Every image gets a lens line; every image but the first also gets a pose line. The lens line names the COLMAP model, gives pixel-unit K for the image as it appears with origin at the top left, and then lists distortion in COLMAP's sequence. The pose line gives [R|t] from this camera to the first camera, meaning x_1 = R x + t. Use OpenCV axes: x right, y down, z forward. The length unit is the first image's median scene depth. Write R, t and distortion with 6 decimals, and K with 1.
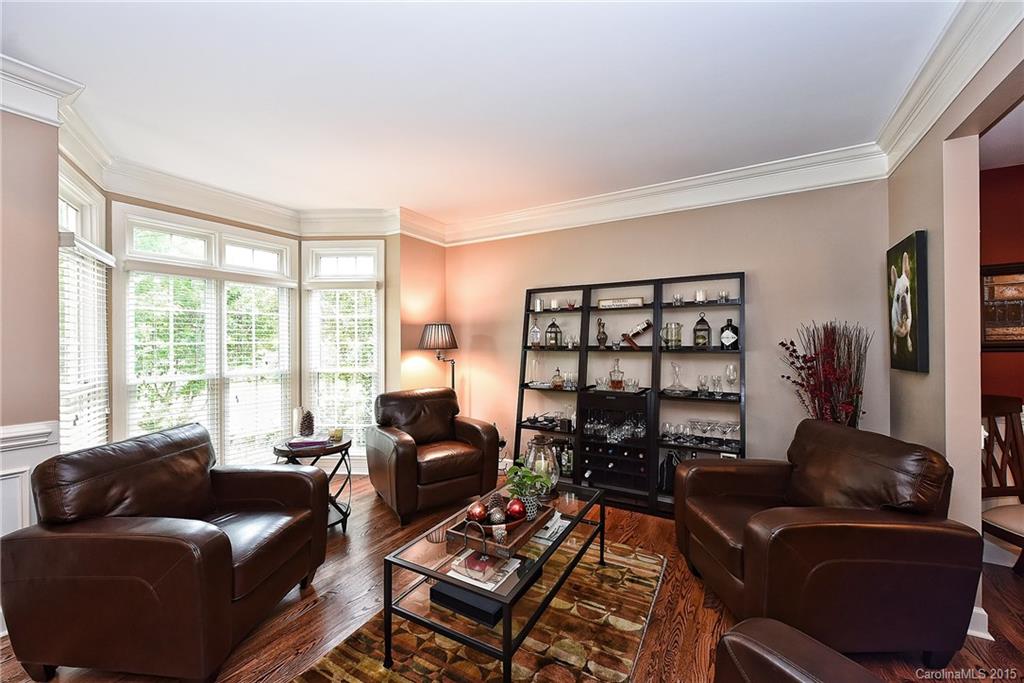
lens RADIAL K [[401.2, 0, 515.5], [0, 401.2, 340.6], [0, 0, 1]] dist [-0.001077, -0.000771]
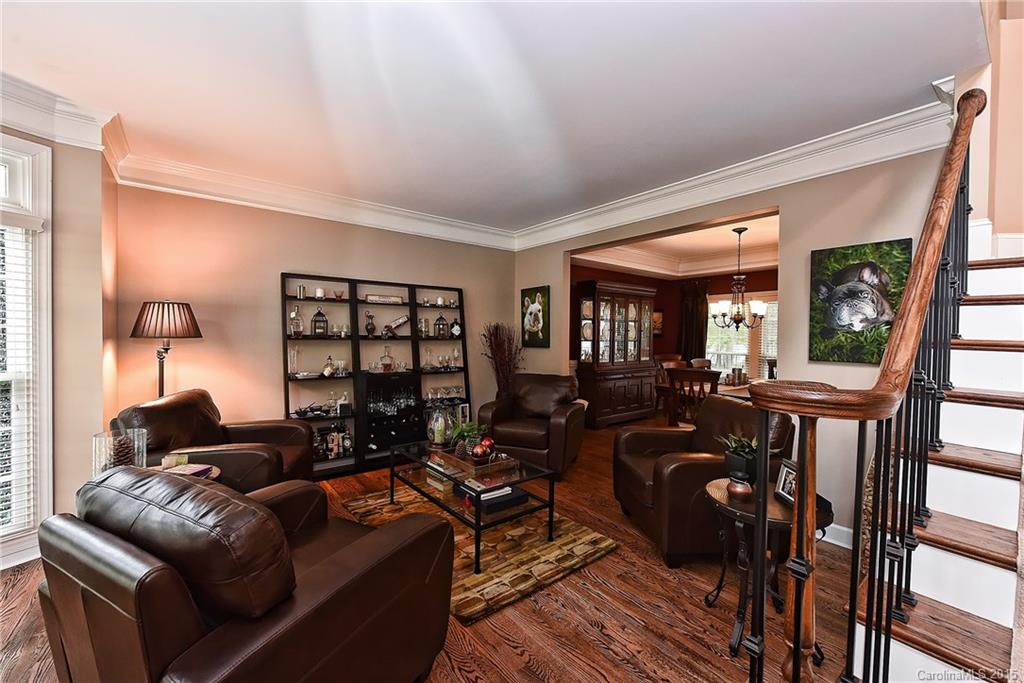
lens RADIAL K [[409.3, 0, 517.9], [0, 409.3, 341.1], [0, 0, 1]] dist [0.001130, -0.000307]
pose [[0.373306, -0.005514, 0.927692, -0.740322], [-0.015896, 0.999798, 0.012339, 0.009362], [-0.927572, -0.019353, 0.373142, 0.180894]]
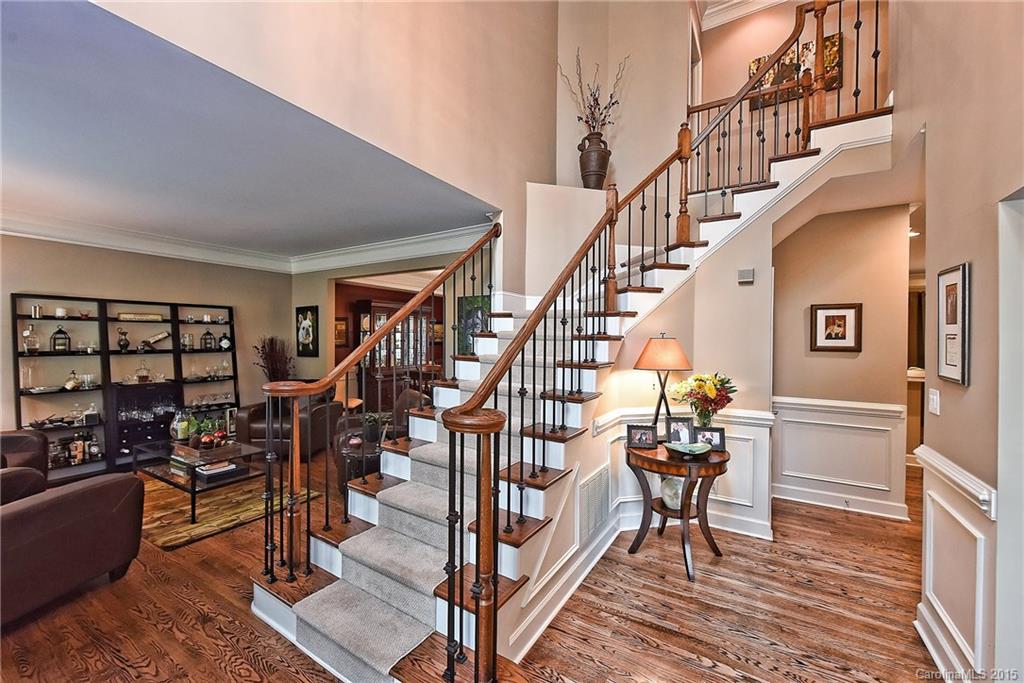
lens RADIAL K [[401.2, 0, 515.5], [0, 401.2, 340.6], [0, 0, 1]] dist [-0.001077, -0.000771]
pose [[0.031649, -0.000329, 0.999499, -1.038343], [-0.010274, 0.999947, 0.000654, -0.030733], [-0.999446, -0.010289, 0.031644, -0.274254]]
